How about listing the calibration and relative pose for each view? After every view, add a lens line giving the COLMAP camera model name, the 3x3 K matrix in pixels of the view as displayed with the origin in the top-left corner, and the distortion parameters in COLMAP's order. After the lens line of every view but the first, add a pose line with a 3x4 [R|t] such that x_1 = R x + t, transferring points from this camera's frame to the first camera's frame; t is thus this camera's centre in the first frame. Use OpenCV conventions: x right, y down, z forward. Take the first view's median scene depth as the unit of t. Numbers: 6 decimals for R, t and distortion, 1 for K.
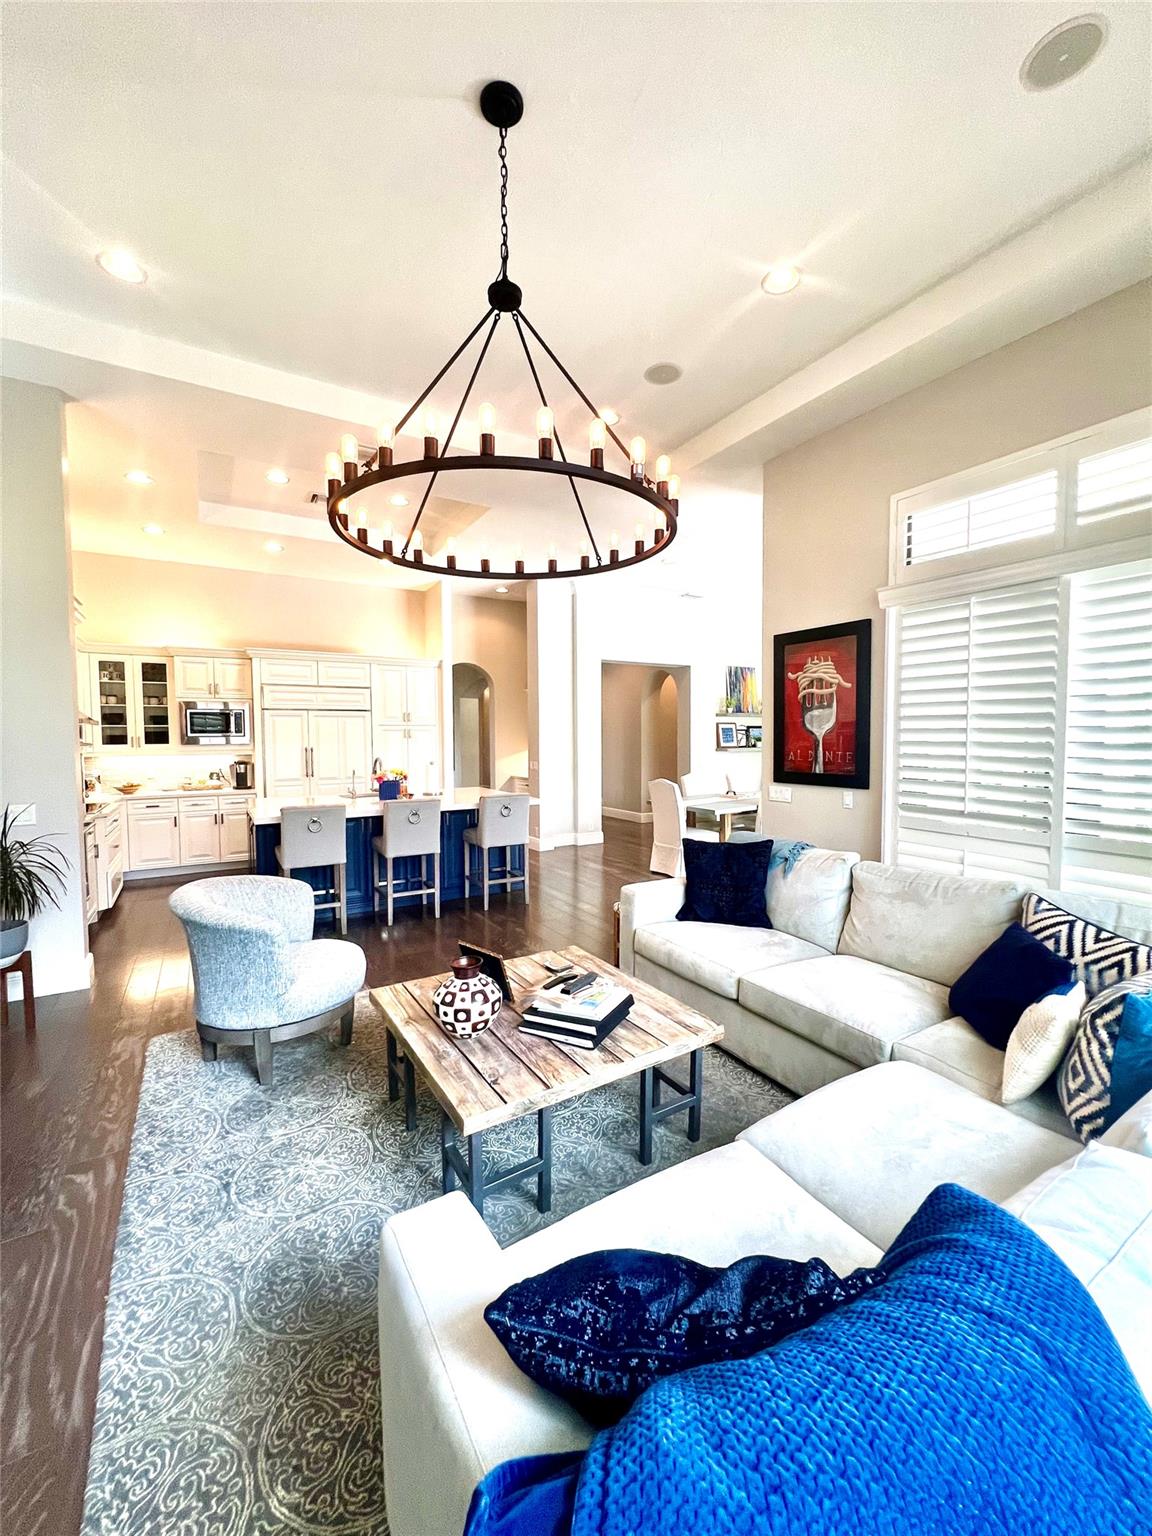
lens RADIAL K [[618.1, 0, 572.0], [0, 618.1, 762.5], [0, 0, 1]] dist [-0.003040, -0.000132]
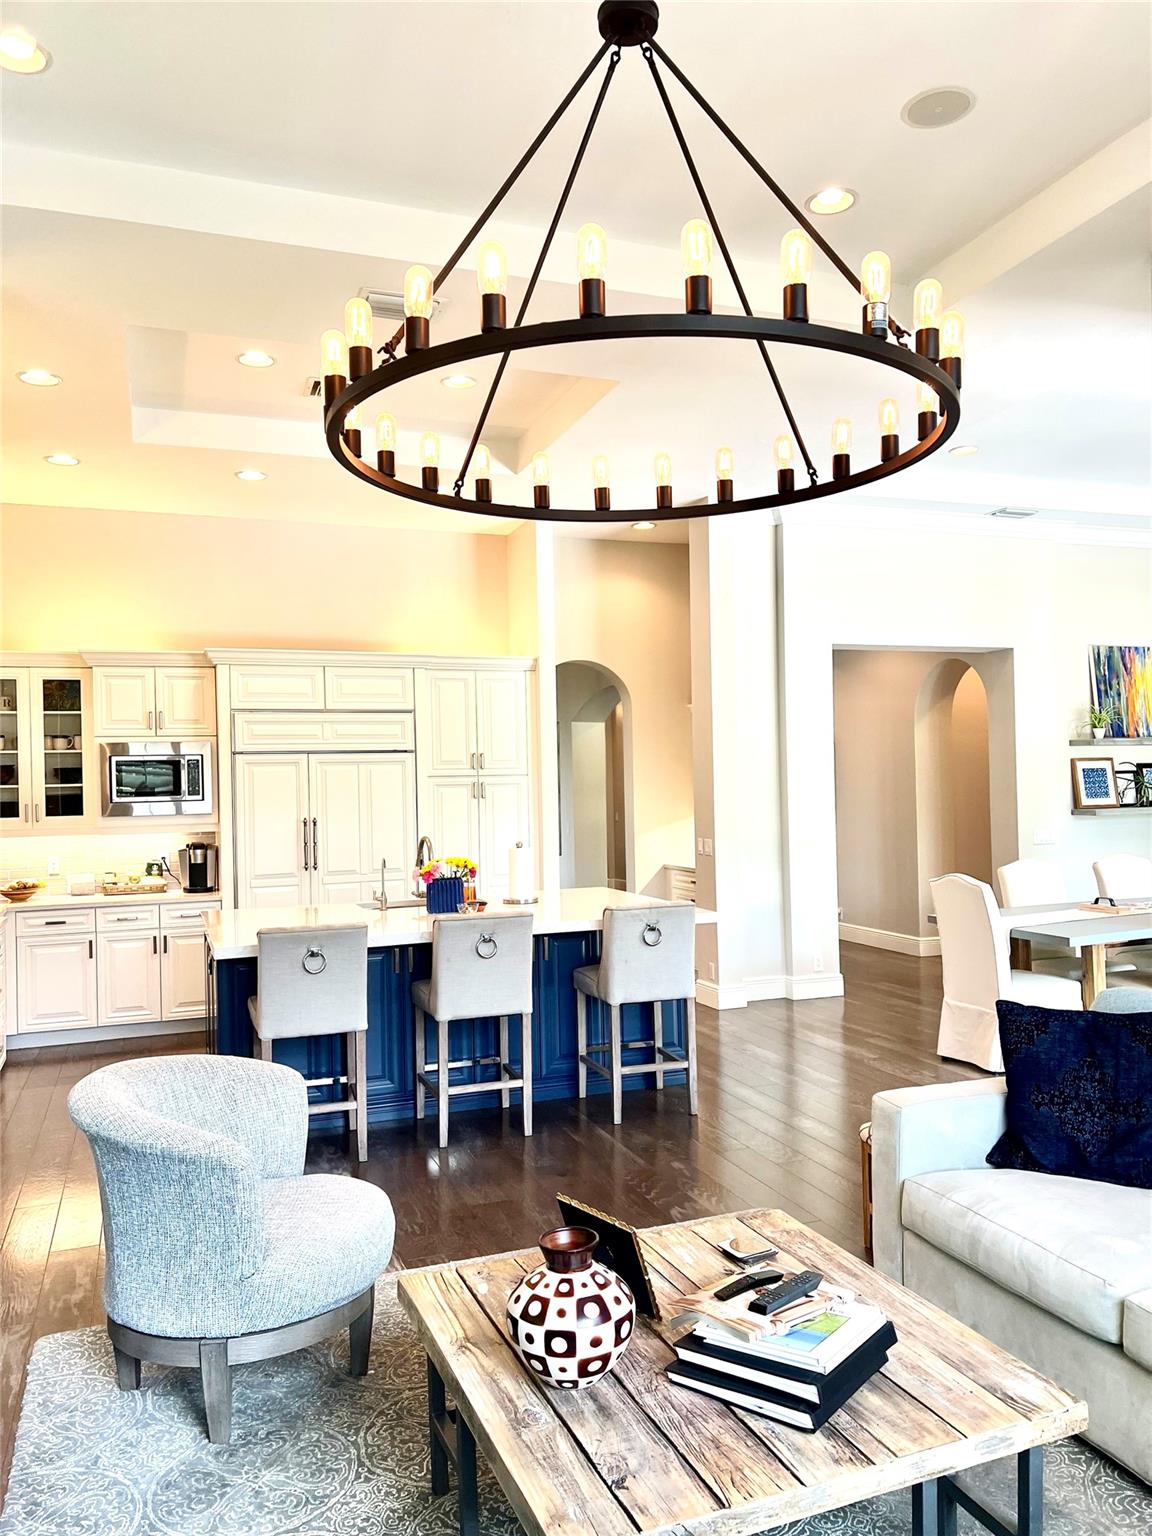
lens RADIAL K [[1146.6, 0, 572.3], [0, 1146.6, 775.7], [0, 0, 1]] dist [0.054841, -0.050775]
pose [[0.983554, -0.017533, -0.179763, 0.012858], [0.008079, 0.998552, -0.053191, -0.015976], [0.180435, 0.050864, 0.982271, -0.001406]]
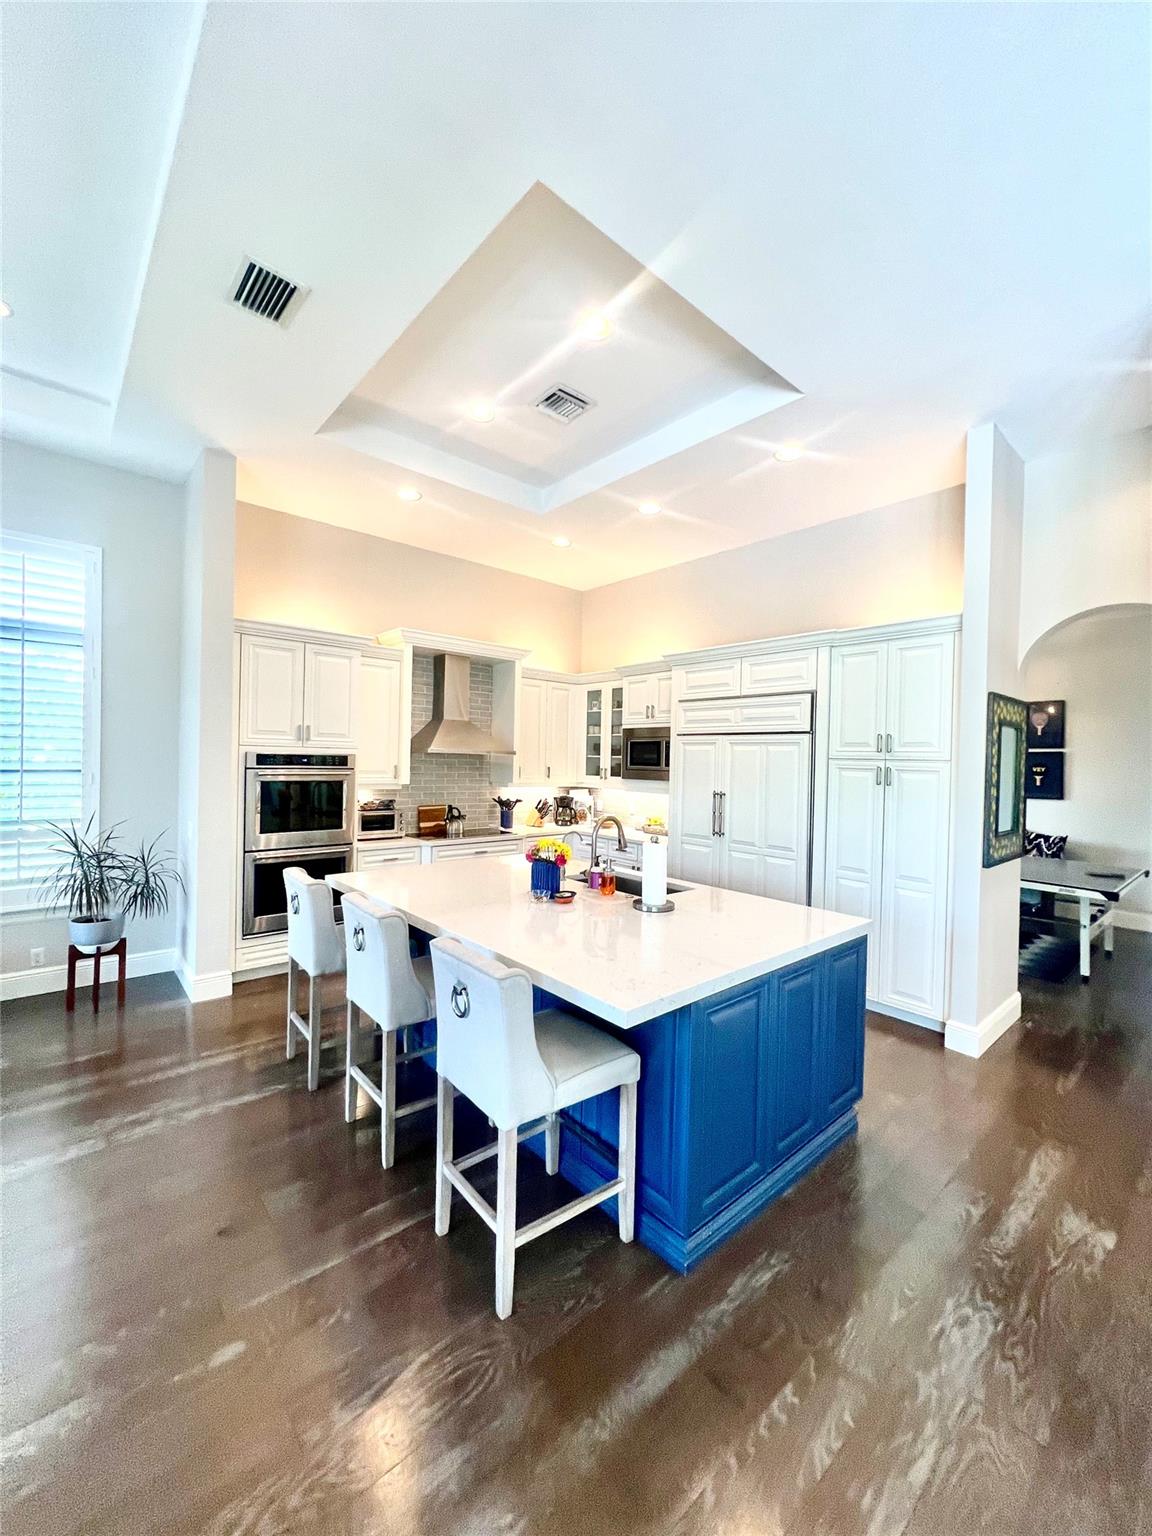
lens RADIAL K [[613.6, 0, 576.0], [0, 613.6, 766.1], [0, 0, 1]] dist [-0.002161, 0.000873]
pose [[0.163603, 0.013601, -0.986433, 0.606265], [-0.084153, 0.996453, -0.000217, -0.119273], [0.982930, 0.083047, 0.164167, 2.333446]]
